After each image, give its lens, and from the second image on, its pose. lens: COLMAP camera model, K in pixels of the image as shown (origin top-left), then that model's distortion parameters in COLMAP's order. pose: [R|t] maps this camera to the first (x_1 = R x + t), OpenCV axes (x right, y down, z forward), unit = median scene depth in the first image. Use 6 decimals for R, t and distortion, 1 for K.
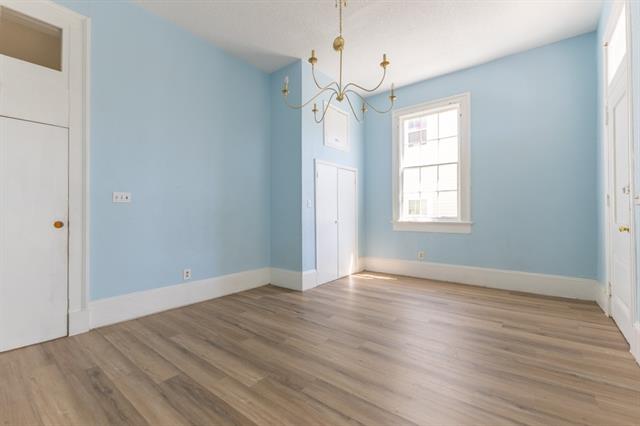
lens RADIAL K [[277.7, 0, 318.3], [0, 277.7, 214.2], [0, 0, 1]] dist [0.010889, -0.001806]
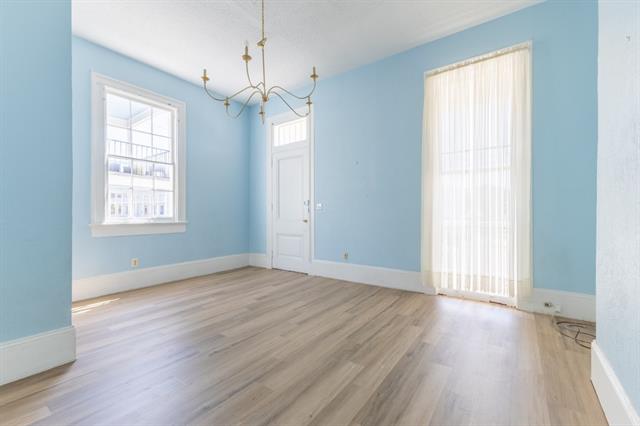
lens RADIAL K [[277.7, 0, 323.2], [0, 277.7, 214.3], [0, 0, 1]] dist [0.010889, -0.001806]
pose [[-0.060605, 0.001044, 0.998161, -0.597959], [0.004880, 0.999988, -0.000750, 0.002502], [-0.998150, 0.004825, -0.060610, 0.542286]]
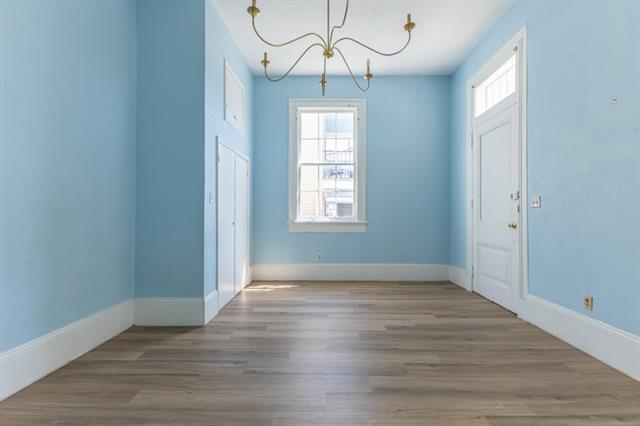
lens RADIAL K [[277.7, 0, 319.4], [0, 277.7, 212.6], [0, 0, 1]] dist [0.010889, -0.001806]
pose [[0.792759, 0.010868, 0.609438, -0.244226], [-0.006149, 0.999933, -0.009833, 0.005066], [-0.609504, 0.004048, 0.792773, 0.277438]]
